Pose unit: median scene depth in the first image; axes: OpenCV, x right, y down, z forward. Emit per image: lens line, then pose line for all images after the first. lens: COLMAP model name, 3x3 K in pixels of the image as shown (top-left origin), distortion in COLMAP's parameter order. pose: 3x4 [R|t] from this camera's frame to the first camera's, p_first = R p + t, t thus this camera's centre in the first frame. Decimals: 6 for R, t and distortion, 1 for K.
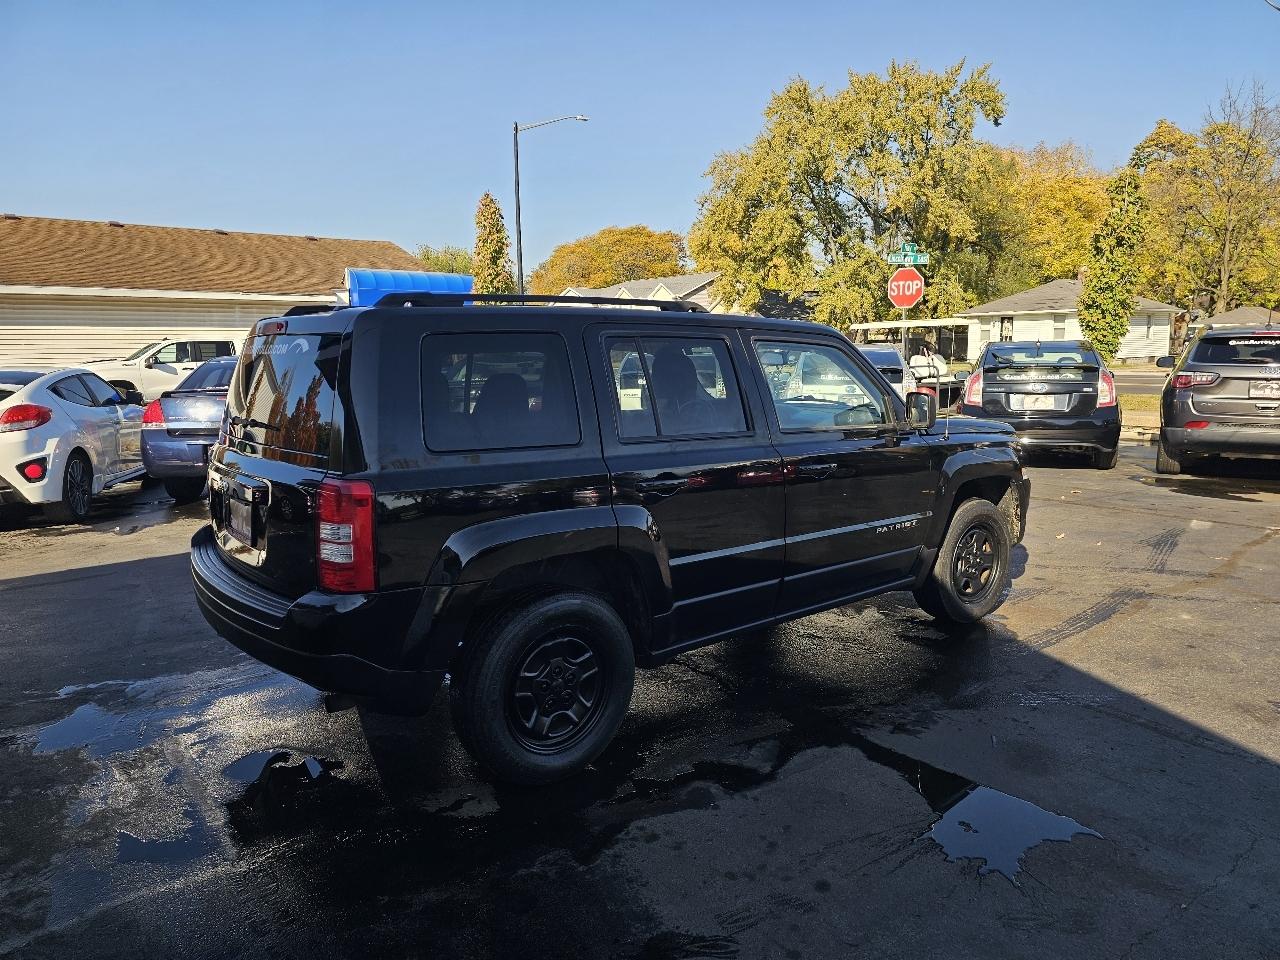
lens RADIAL K [[846.5, 0, 640.4], [0, 846.5, 463.6], [0, 0, 1]] dist [0.069546, -0.056941]
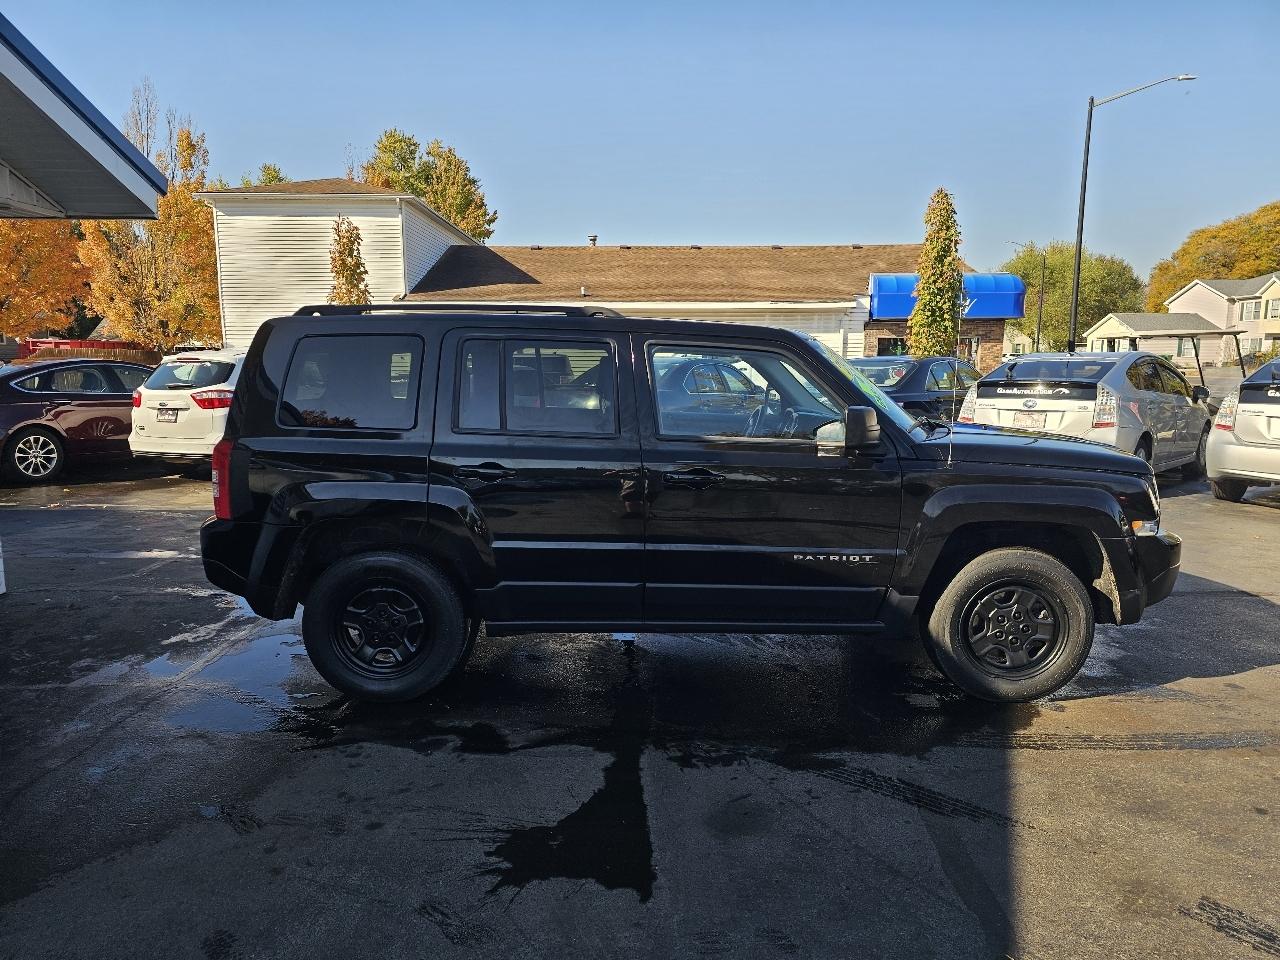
lens RADIAL K [[849.3, 0, 640.0], [0, 849.3, 480.0], [0, 0, 1]] dist [0.064568, -0.057001]
pose [[0.784629, 0.102861, -0.611373, 0.773561], [-0.094517, 0.994459, 0.046011, -0.032386], [0.612718, 0.021684, 0.790004, 0.210898]]
